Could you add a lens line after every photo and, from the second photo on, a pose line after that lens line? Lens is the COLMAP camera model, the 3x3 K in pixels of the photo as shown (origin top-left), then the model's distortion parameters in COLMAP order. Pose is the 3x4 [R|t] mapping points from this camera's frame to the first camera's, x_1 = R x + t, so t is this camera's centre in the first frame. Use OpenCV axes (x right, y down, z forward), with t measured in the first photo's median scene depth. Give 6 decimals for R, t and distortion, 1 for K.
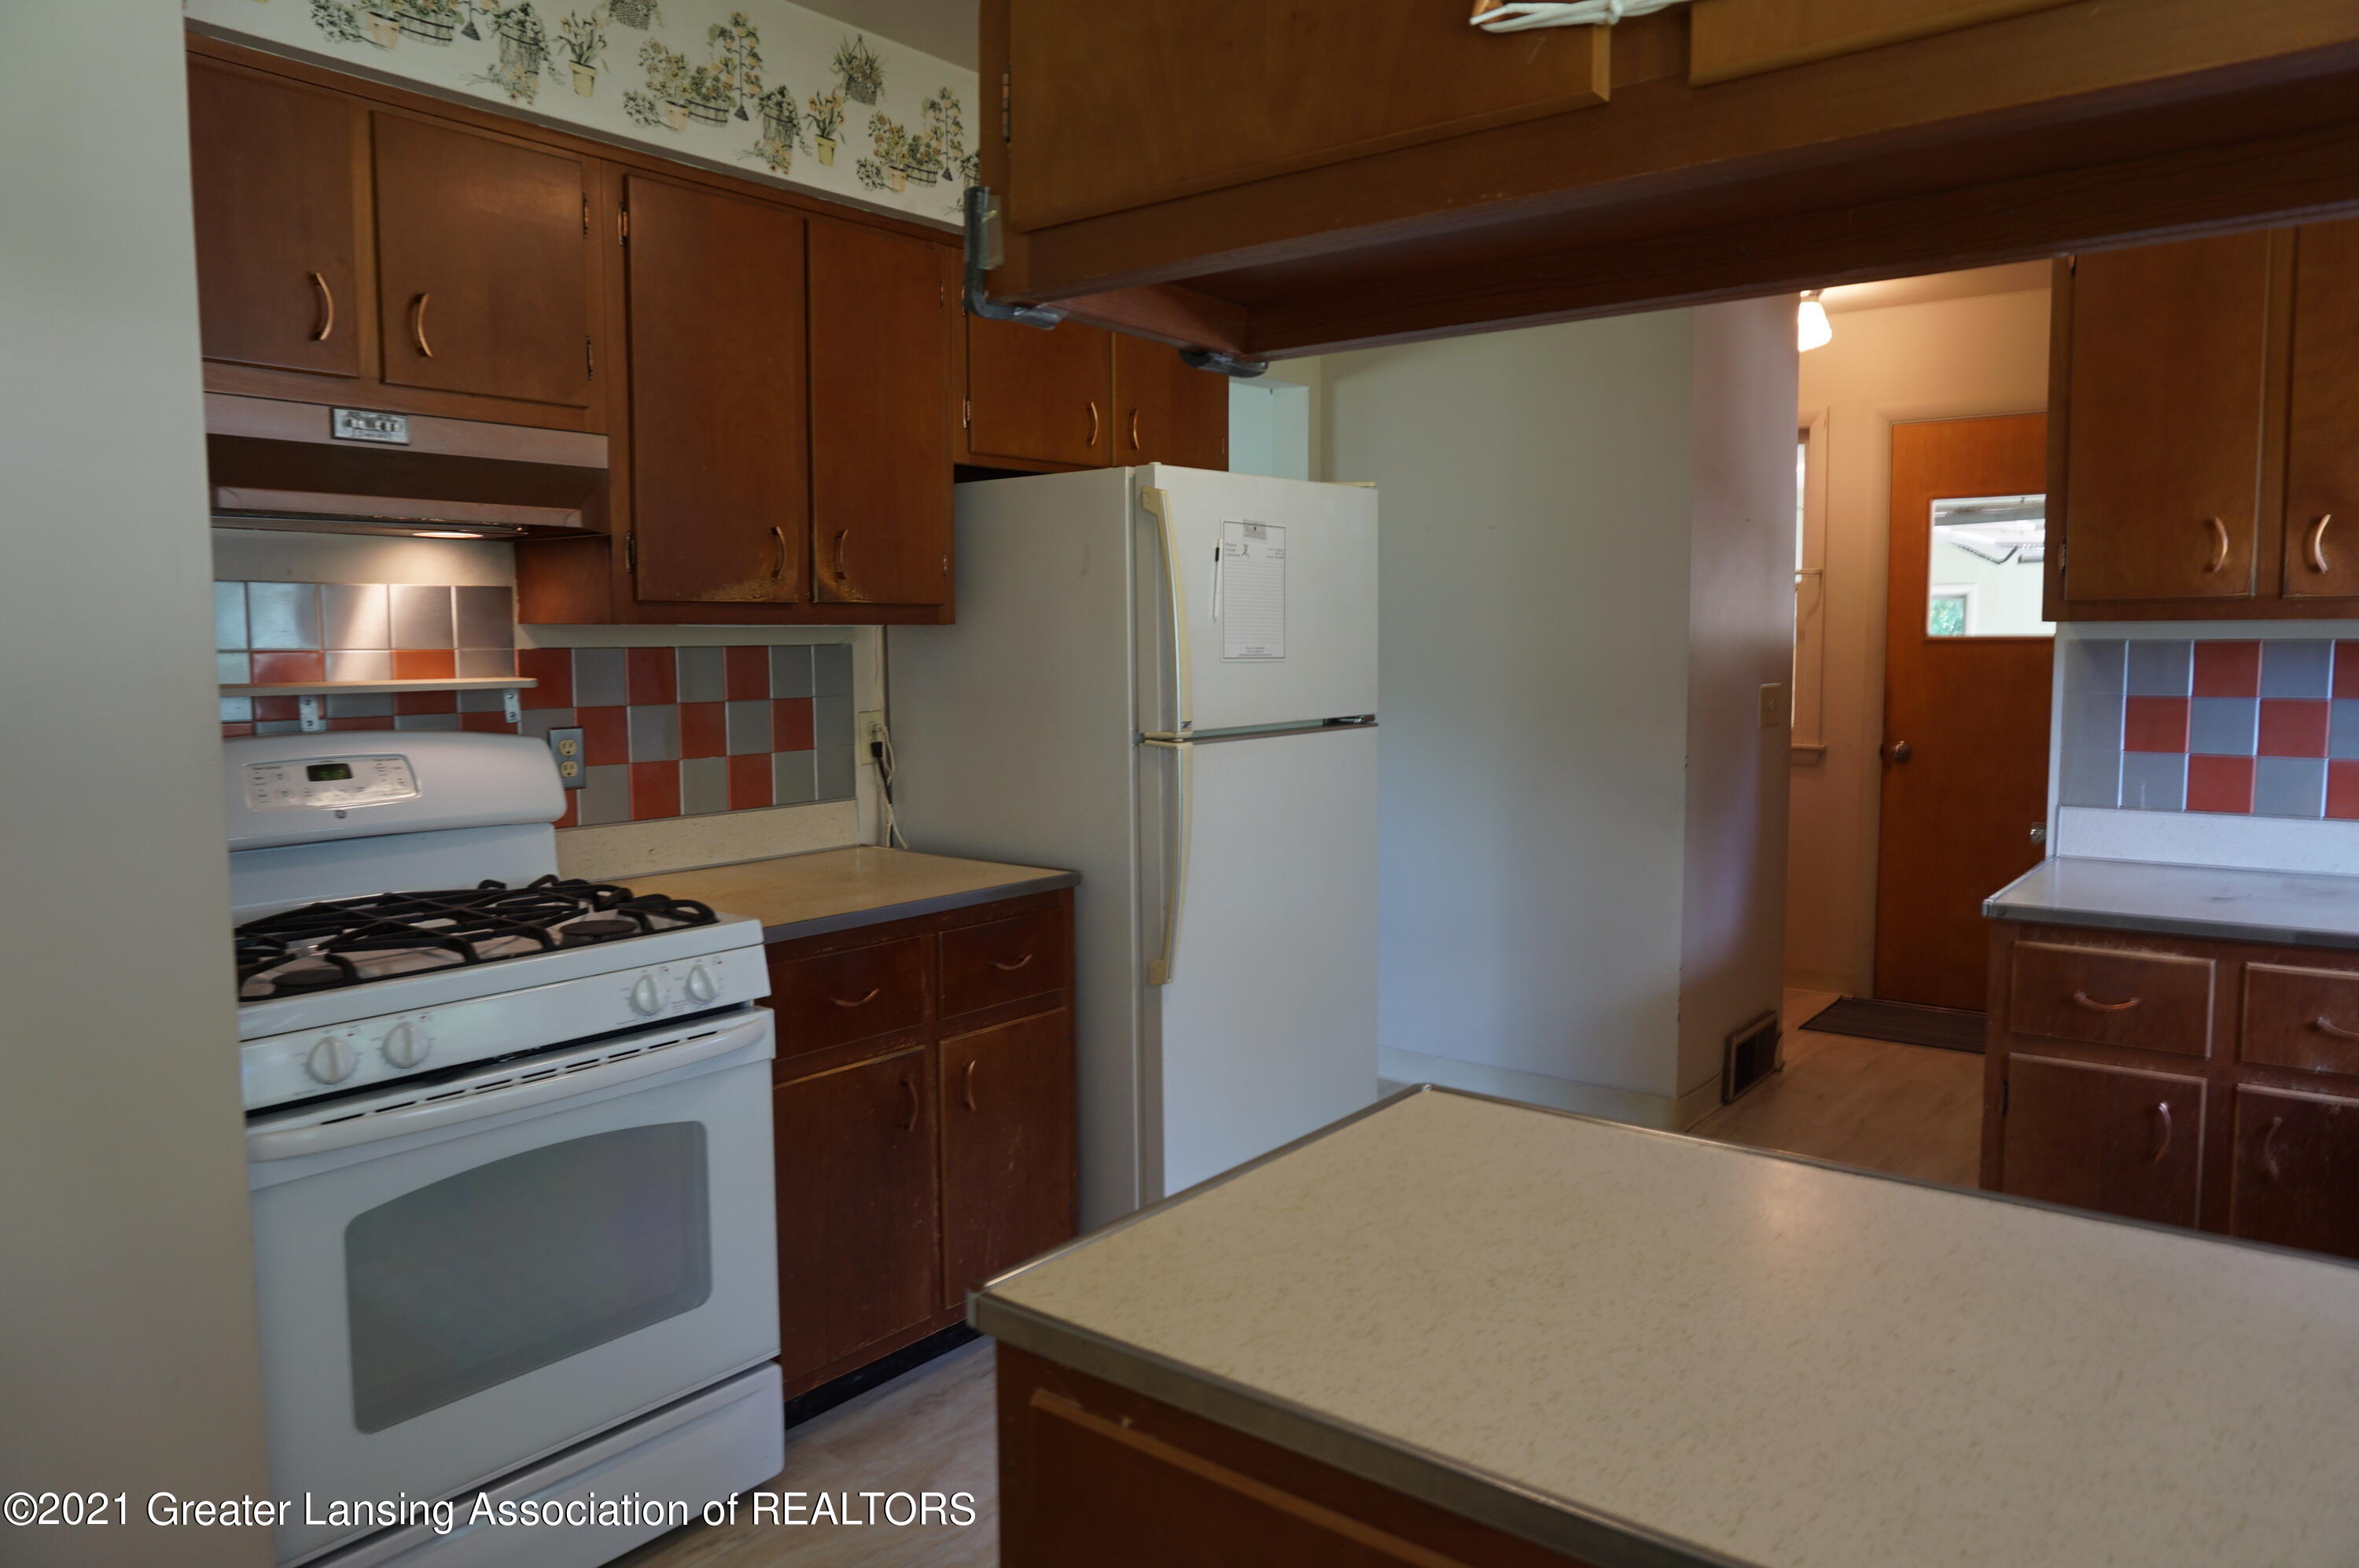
lens RADIAL K [[1570.8, 0, 1177.8], [0, 1570.8, 783.4], [0, 0, 1]] dist [-0.052576, 0.026724]
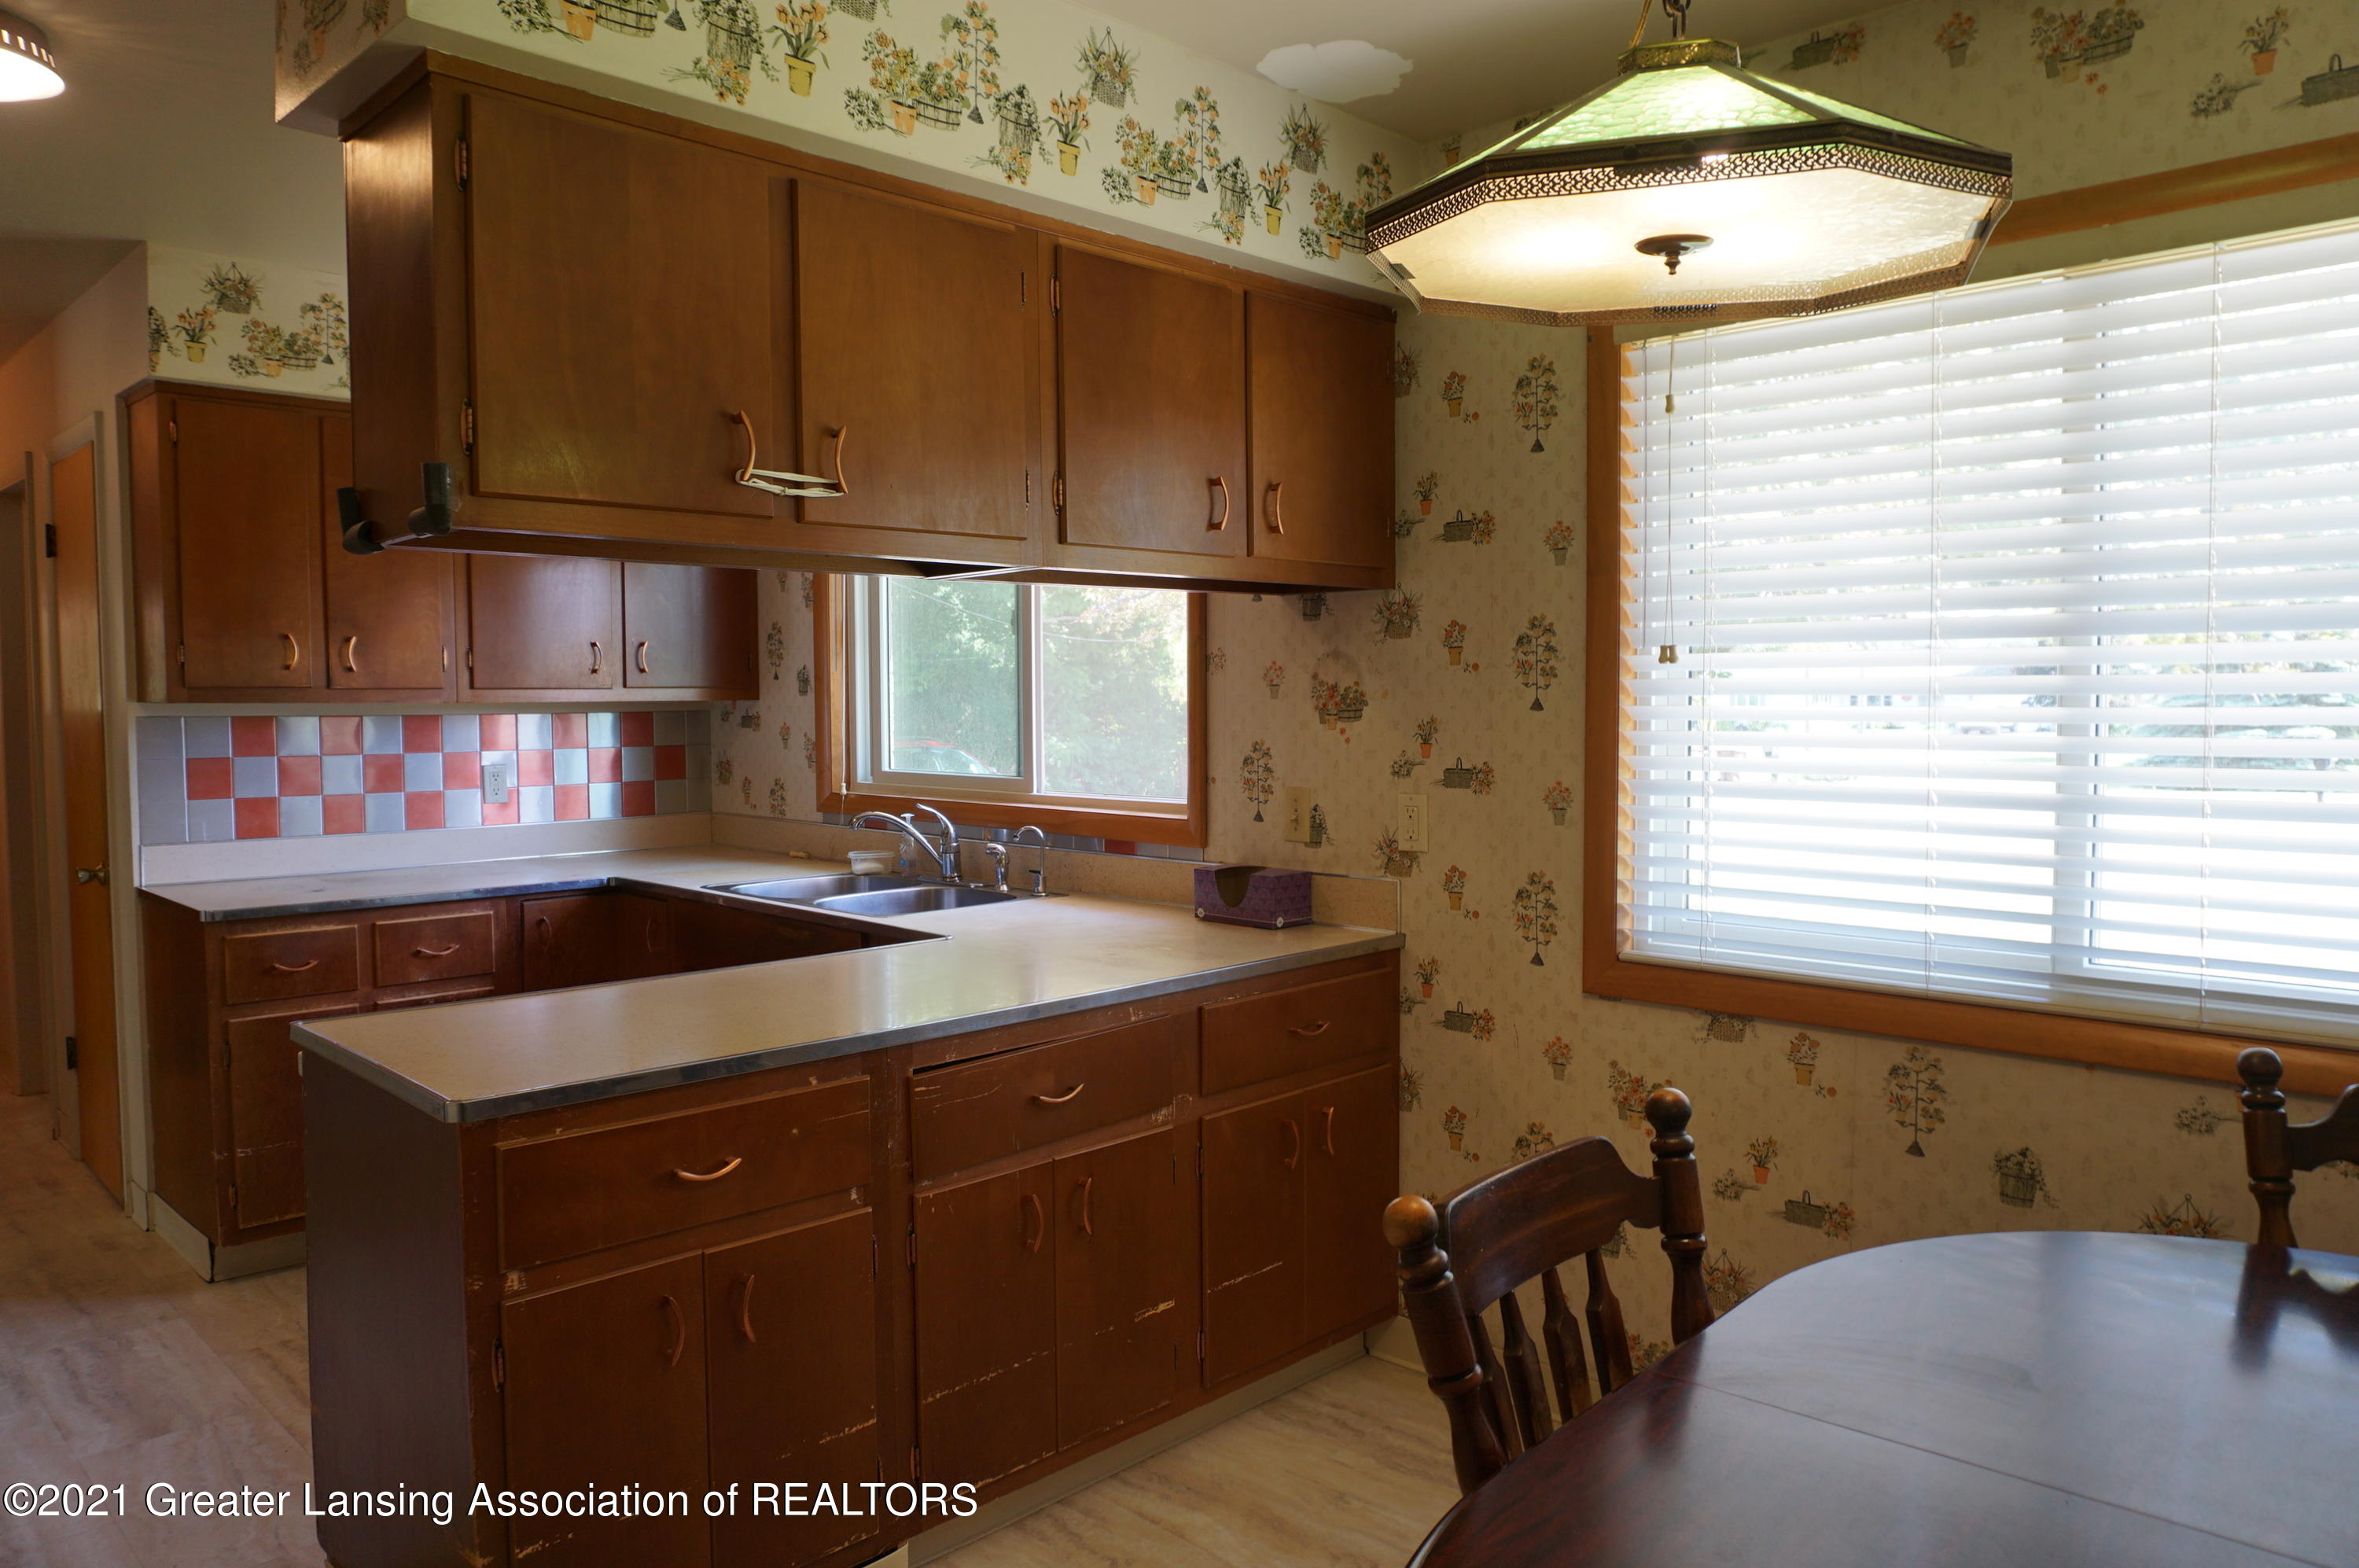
lens RADIAL K [[1570.8, 0, 1178.7], [0, 1570.8, 783.7], [0, 0, 1]] dist [-0.052576, 0.026724]
pose [[0.111900, -0.043519, 0.992766, -0.703194], [0.090761, 0.995312, 0.033401, -0.001598], [-0.989566, 0.086367, 0.115325, 0.002247]]
